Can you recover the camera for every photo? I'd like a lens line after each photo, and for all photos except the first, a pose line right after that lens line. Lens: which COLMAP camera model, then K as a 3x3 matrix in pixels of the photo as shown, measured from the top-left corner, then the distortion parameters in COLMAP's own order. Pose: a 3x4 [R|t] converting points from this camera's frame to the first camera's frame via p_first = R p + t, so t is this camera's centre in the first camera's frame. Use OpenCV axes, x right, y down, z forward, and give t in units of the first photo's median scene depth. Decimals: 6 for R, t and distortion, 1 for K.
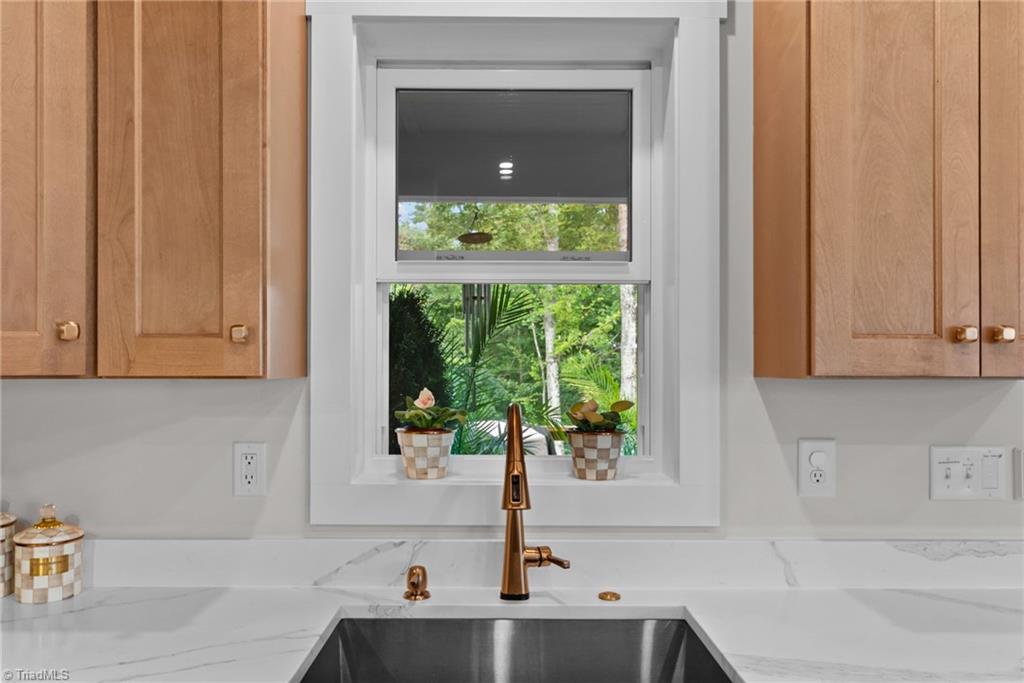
lens RADIAL K [[493.7, 0, 514.1], [0, 493.7, 341.8], [0, 0, 1]] dist [-0.000432, -0.000095]
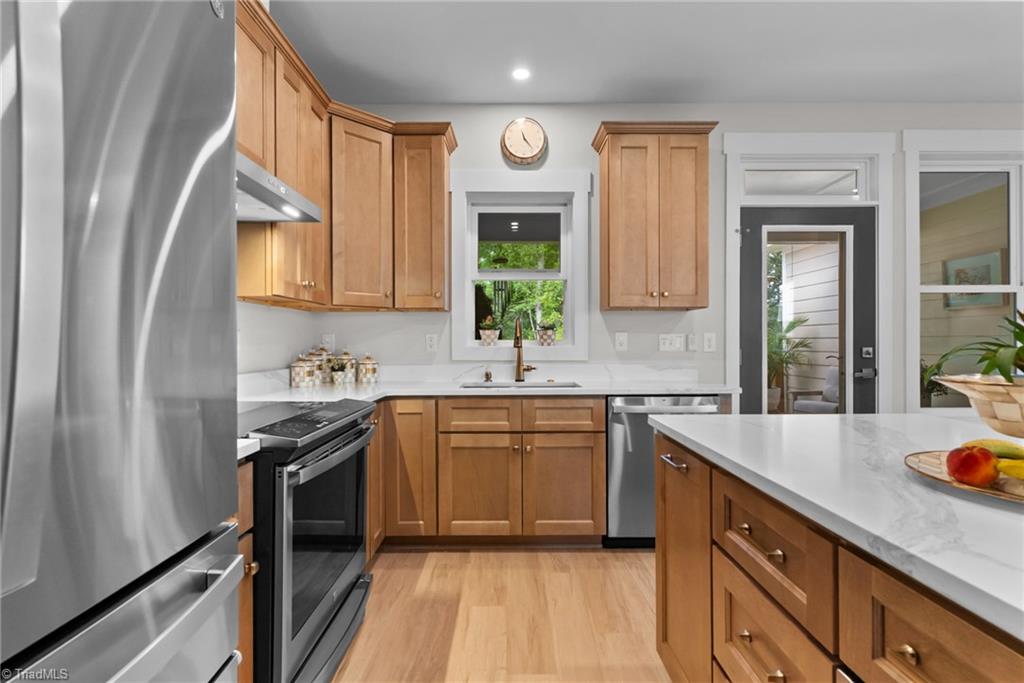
lens RADIAL K [[493.7, 0, 511.5], [0, 493.7, 344.4], [0, 0, 1]] dist [-0.000400, 0.000015]
pose [[0.999935, -0.002283, -0.011183, -0.015592], [0.002113, 0.999882, -0.015191, 0.315965], [0.011217, 0.015166, 0.999822, -1.984223]]
